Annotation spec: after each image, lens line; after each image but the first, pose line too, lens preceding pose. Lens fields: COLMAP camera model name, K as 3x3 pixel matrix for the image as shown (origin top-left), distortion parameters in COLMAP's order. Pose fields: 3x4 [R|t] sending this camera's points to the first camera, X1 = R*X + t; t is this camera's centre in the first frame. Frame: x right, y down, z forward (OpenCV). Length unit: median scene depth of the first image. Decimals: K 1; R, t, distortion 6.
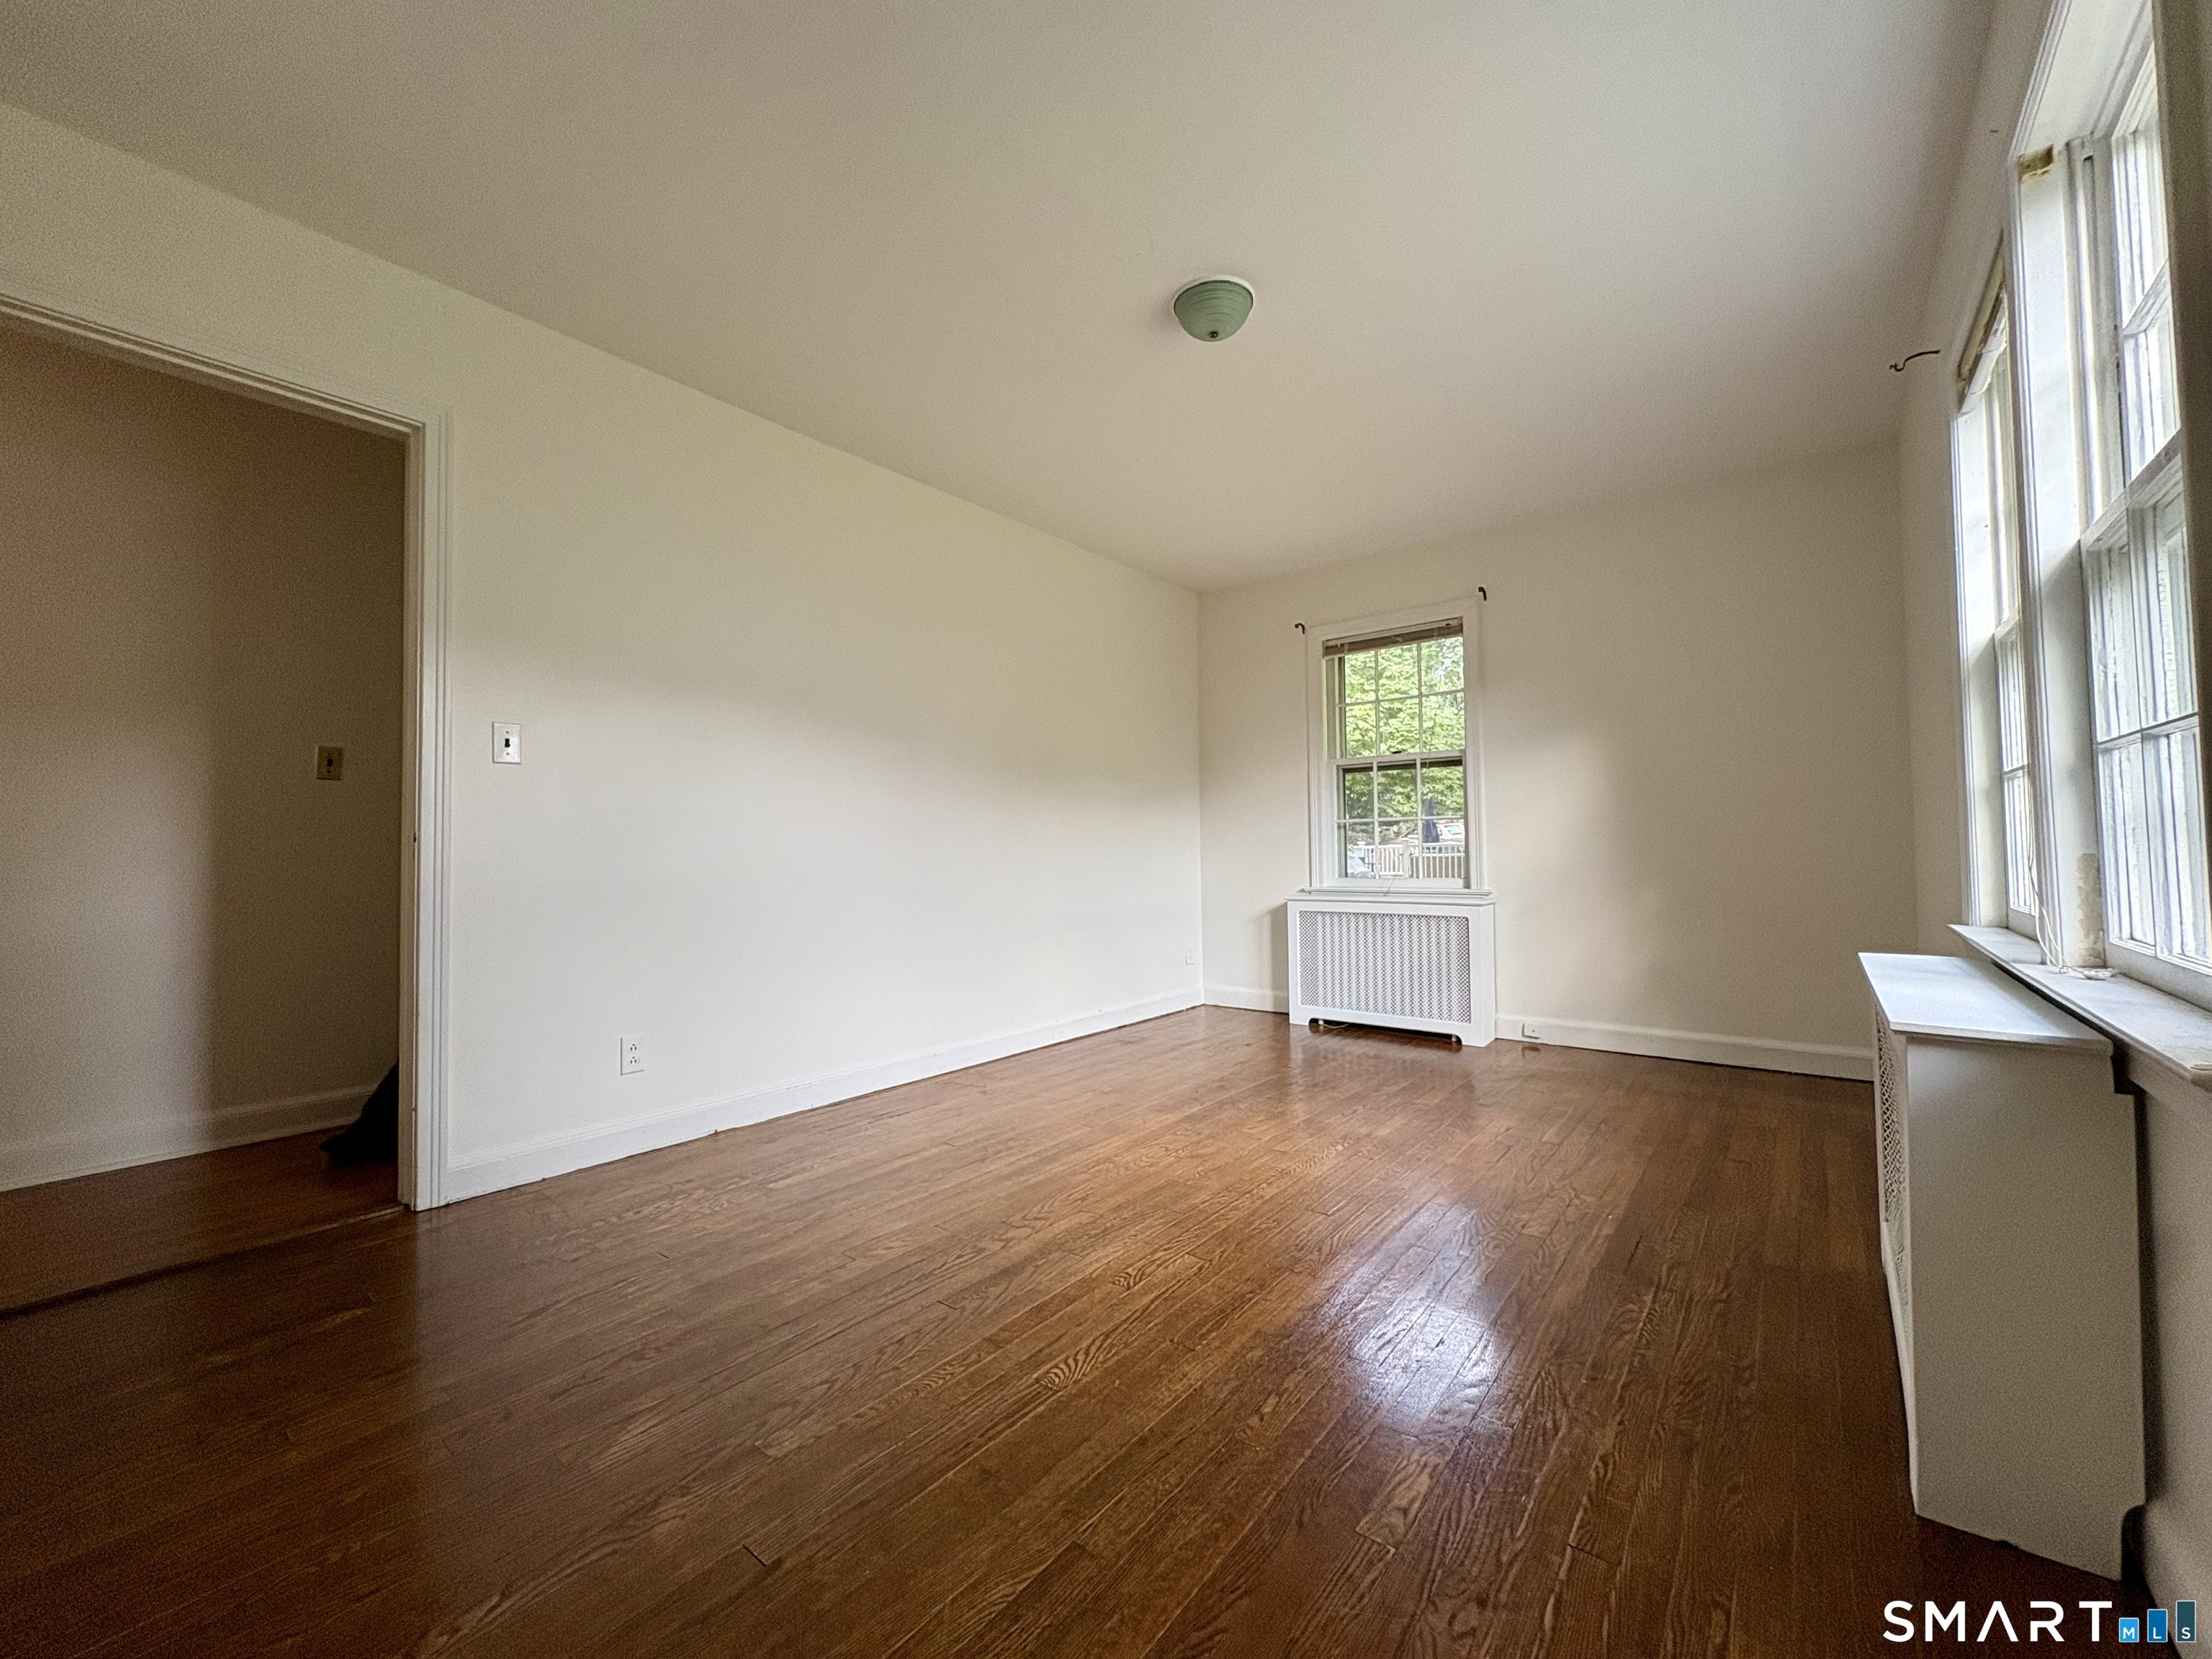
lens RADIAL K [[877.9, 0, 1101.5], [0, 877.9, 823.6], [0, 0, 1]] dist [-0.000111, -0.000064]
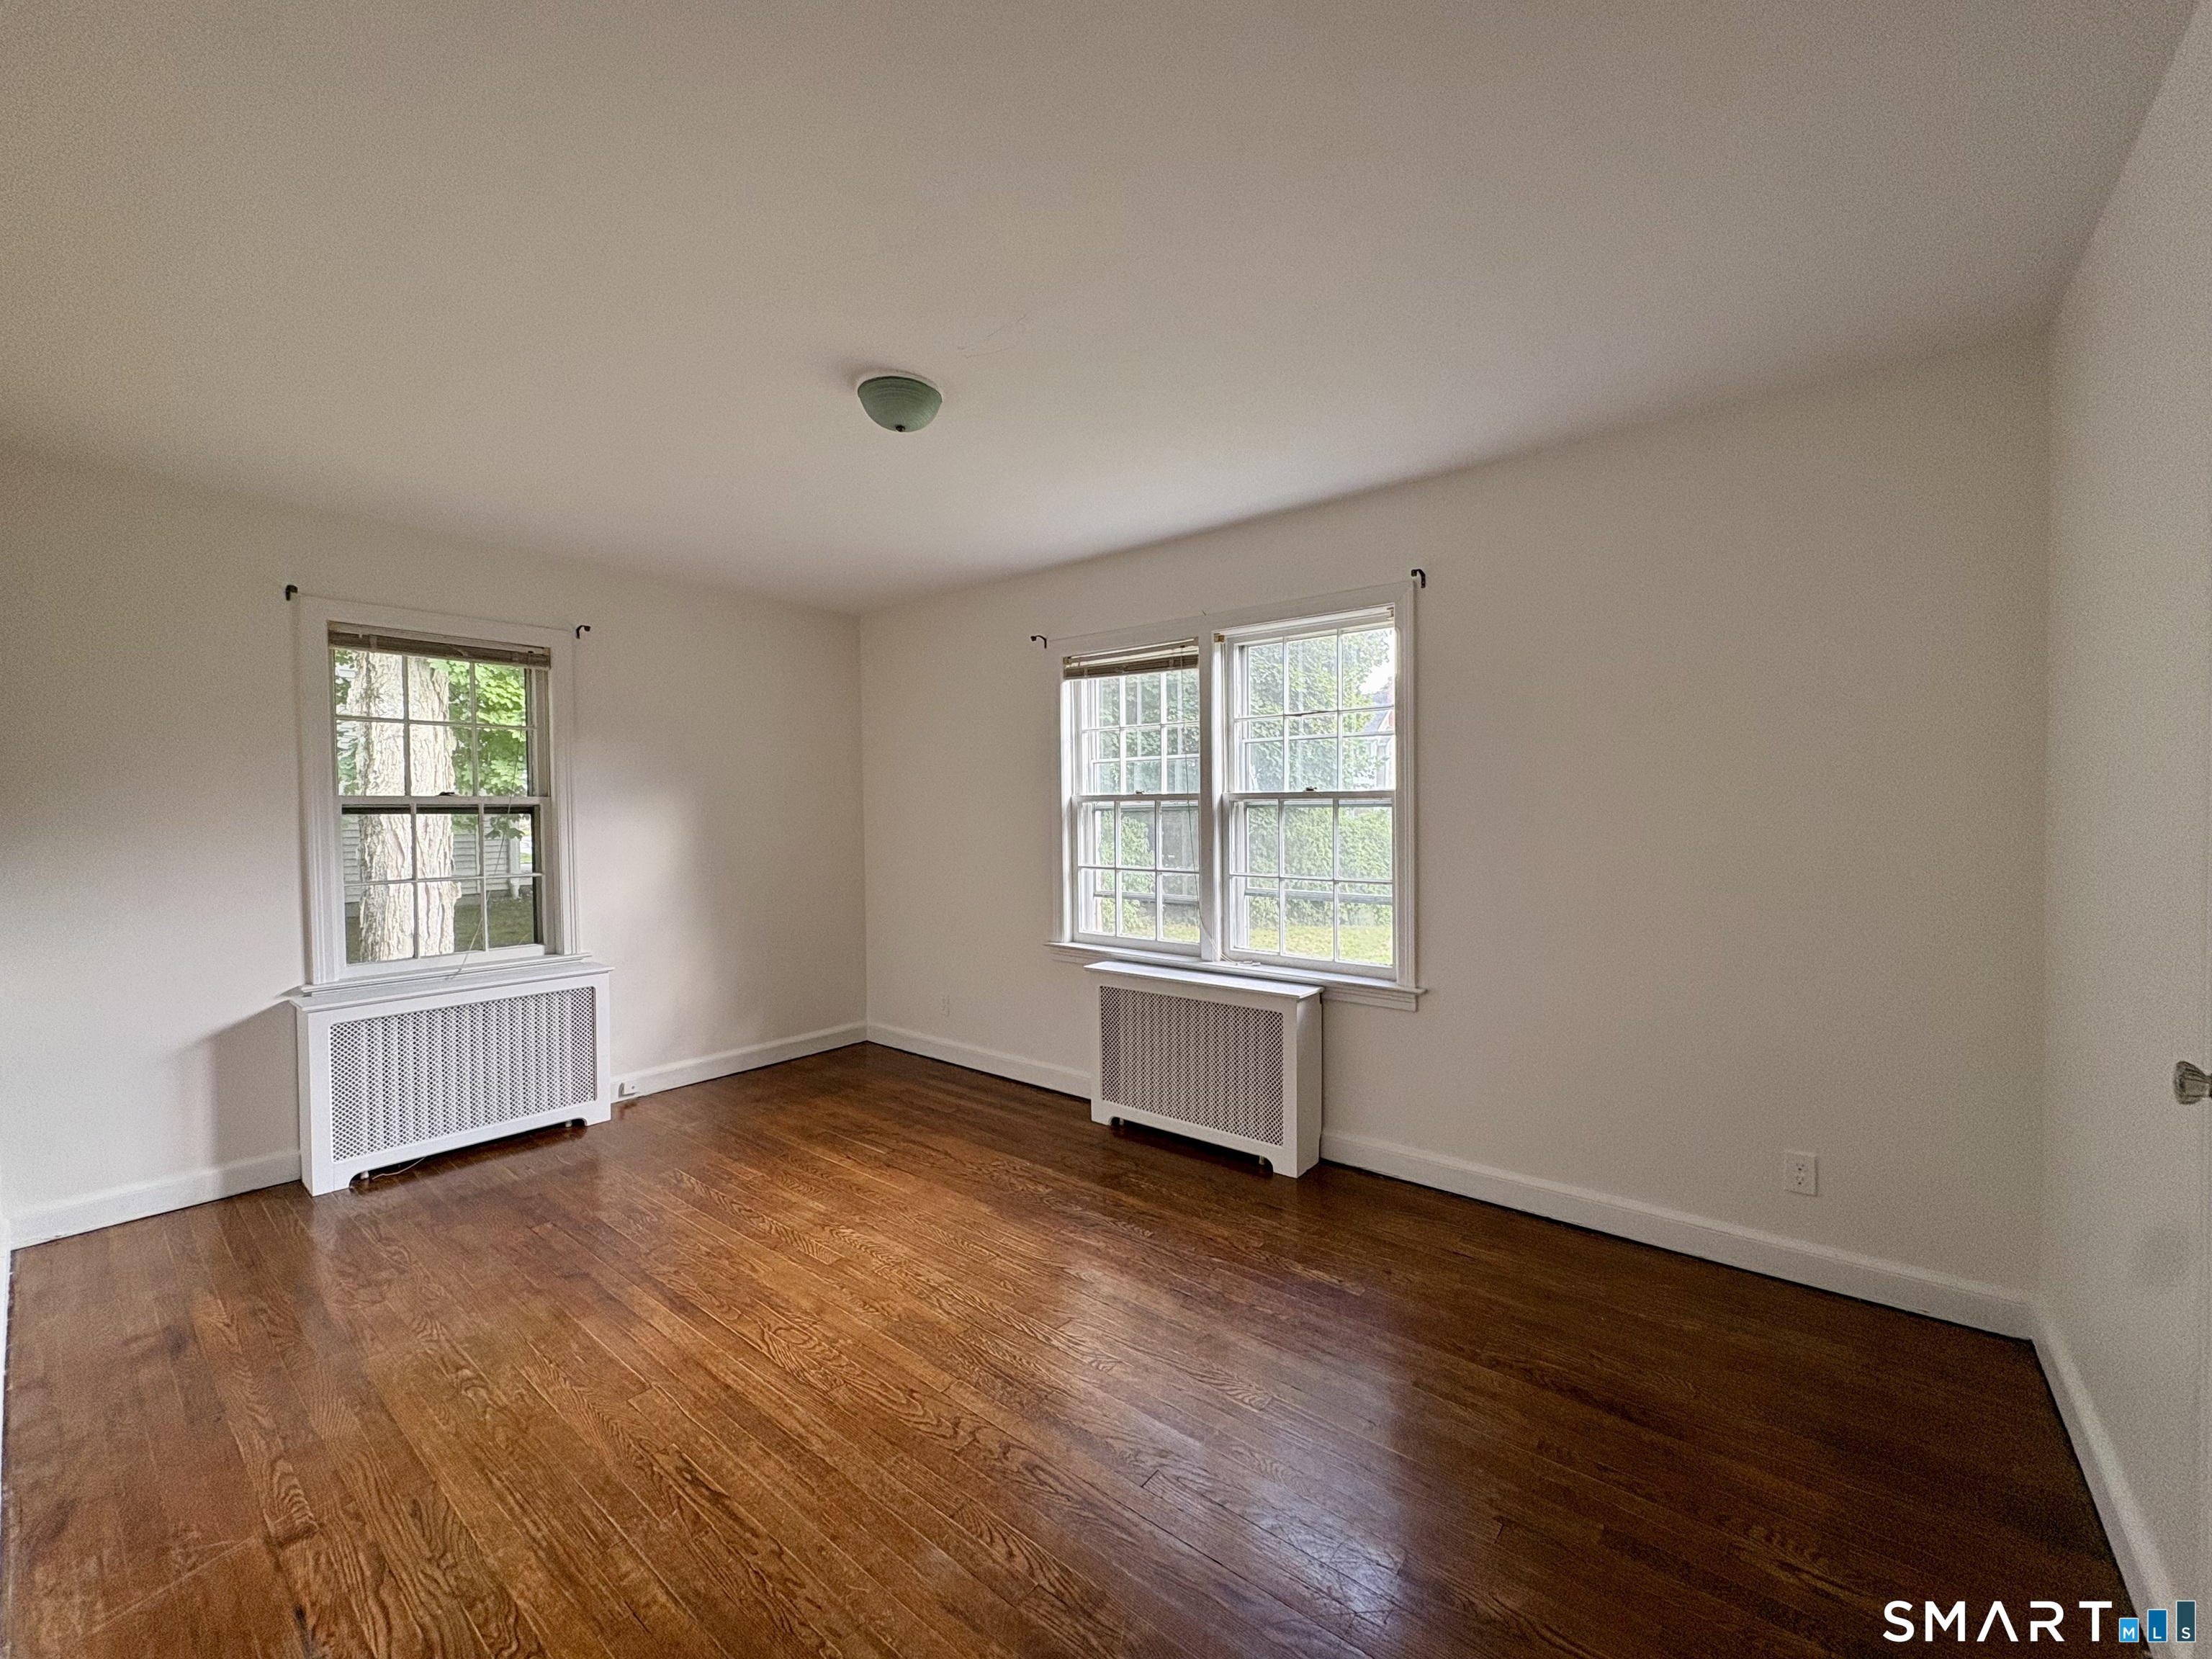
lens RADIAL K [[879.3, 0, 1101.8], [0, 879.3, 823.4], [0, 0, 1]] dist [-0.000397, 0.000003]
pose [[0.003721, -0.000126, 0.999993, -0.694135], [-0.028810, 0.999585, 0.000233, -0.111025], [-0.999578, -0.028811, 0.003716, 0.638713]]
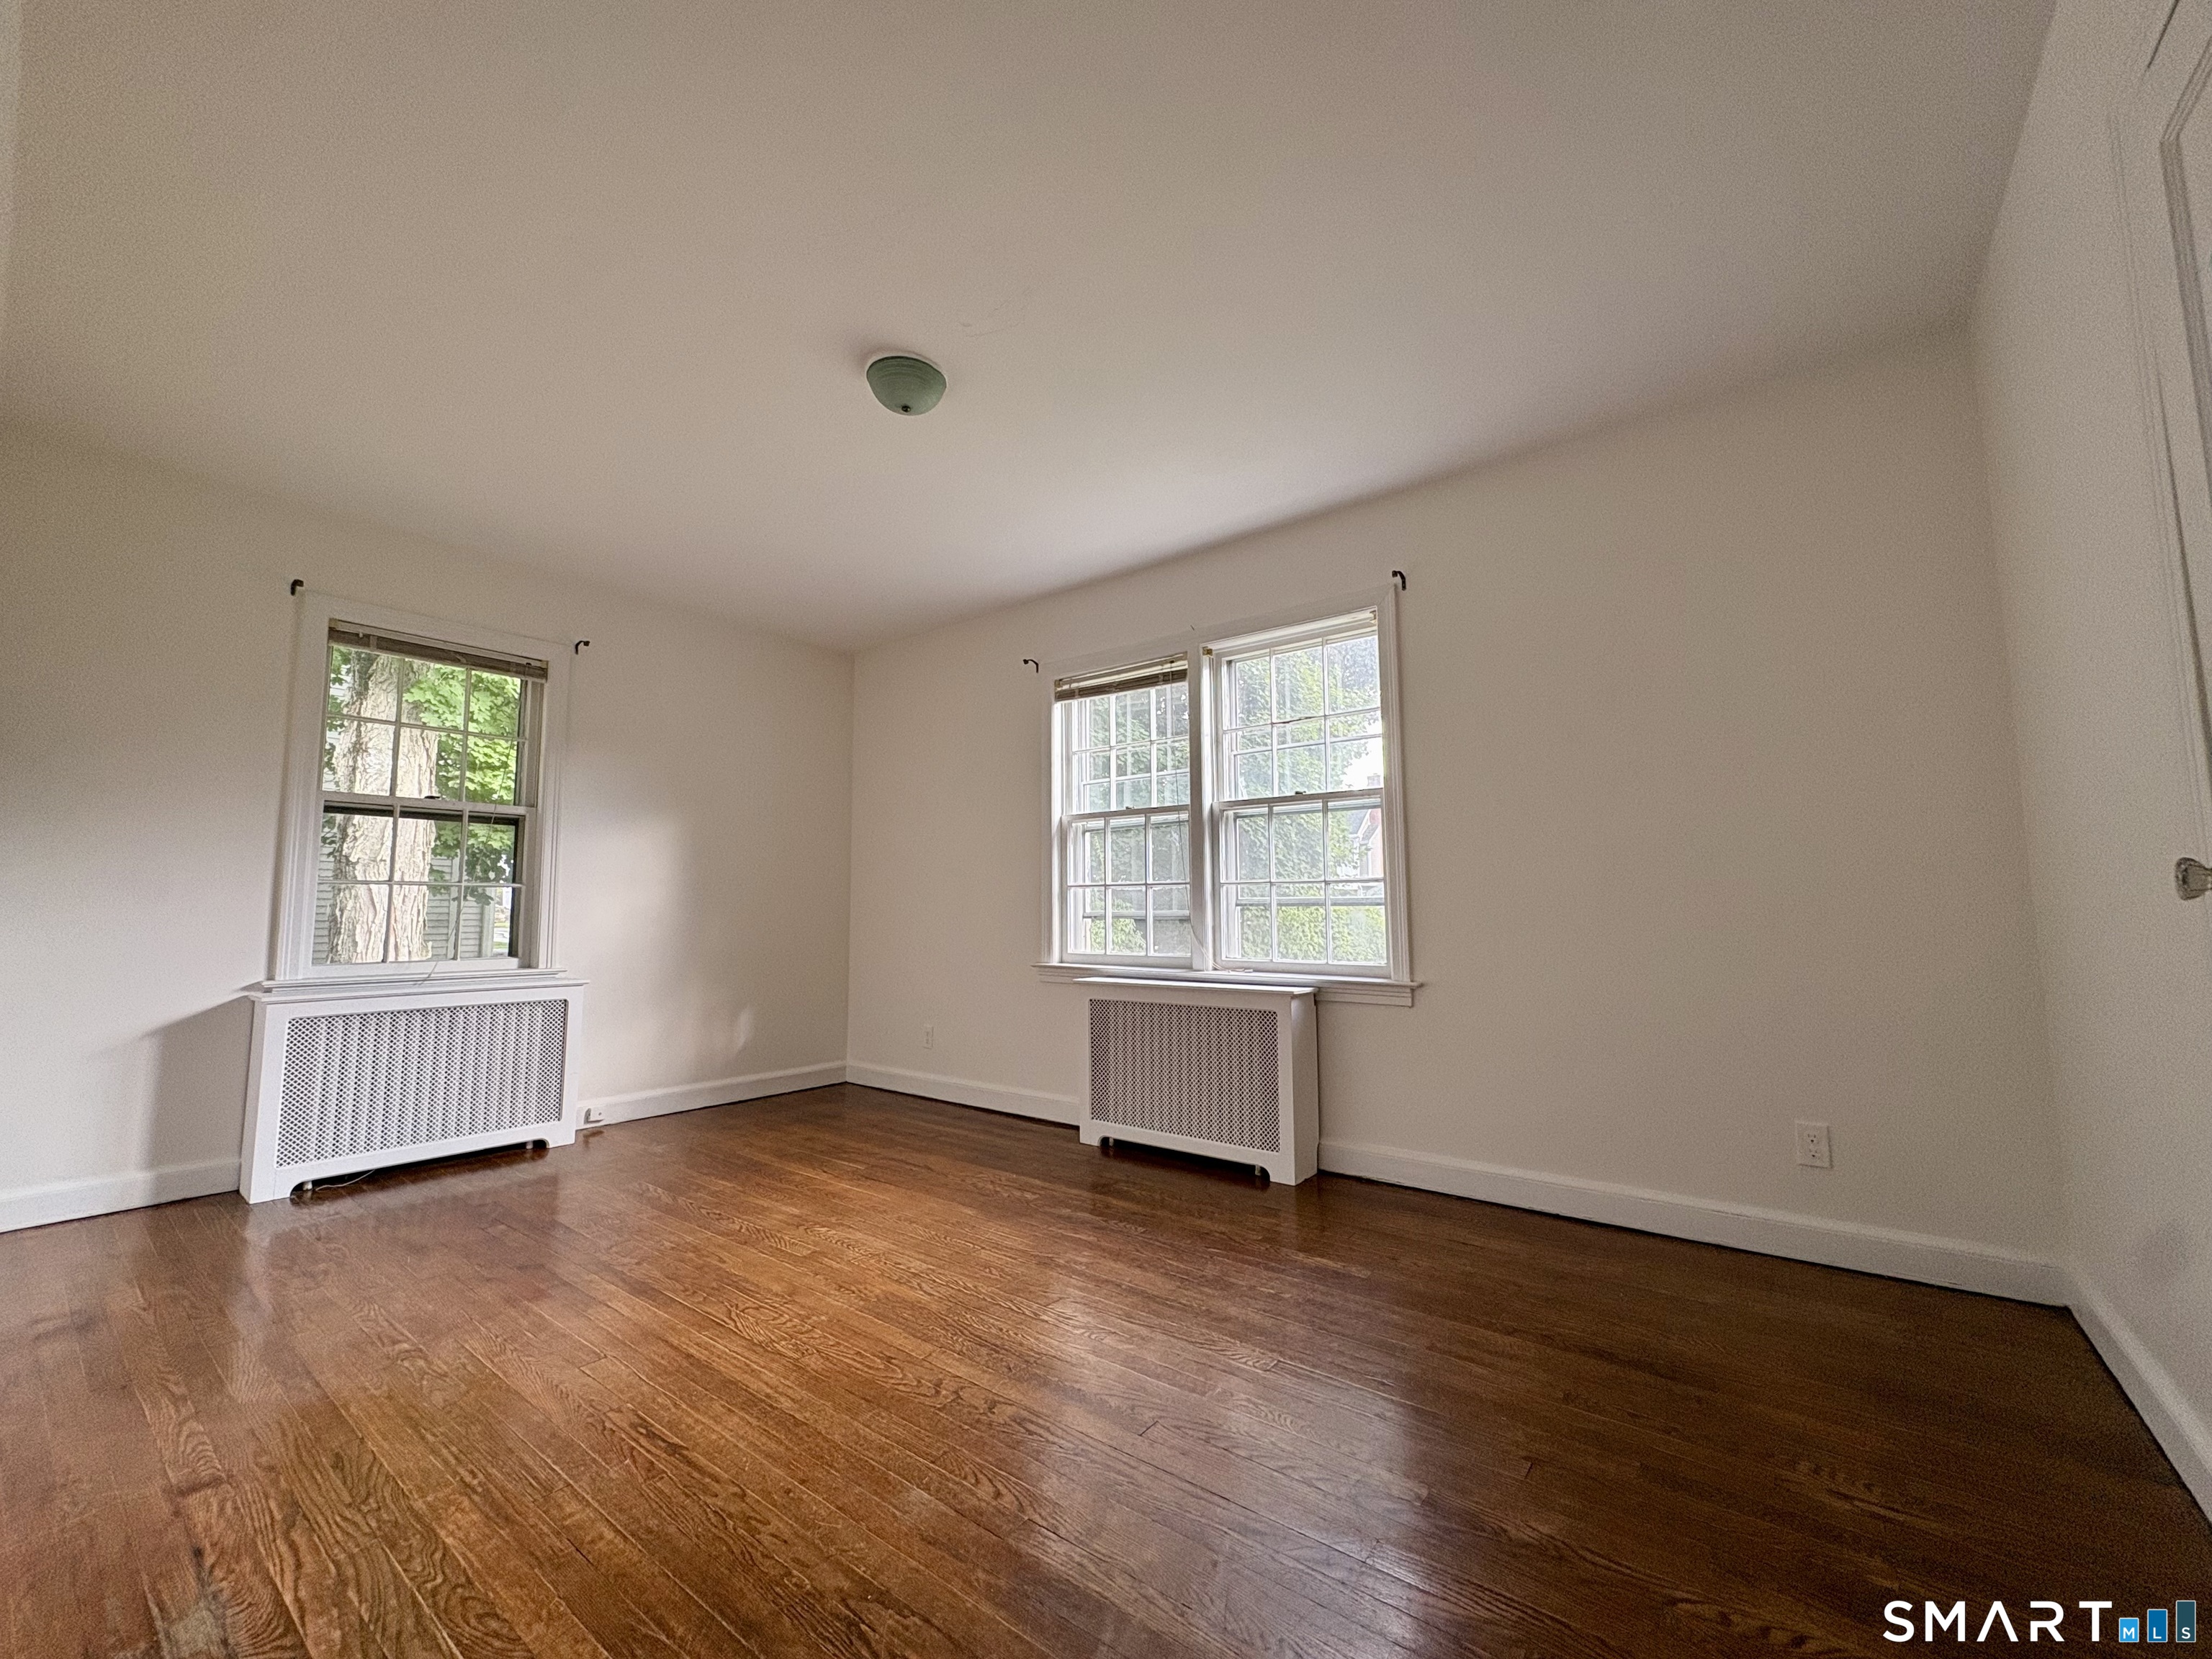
lens RADIAL K [[877.9, 0, 1101.5], [0, 877.9, 823.6], [0, 0, 1]] dist [-0.000111, -0.000064]
pose [[-0.014086, 0.115657, 0.993189, -0.686277], [-0.032286, 0.992717, -0.116060, 0.019893], [-0.999379, -0.033701, -0.010249, 0.643297]]
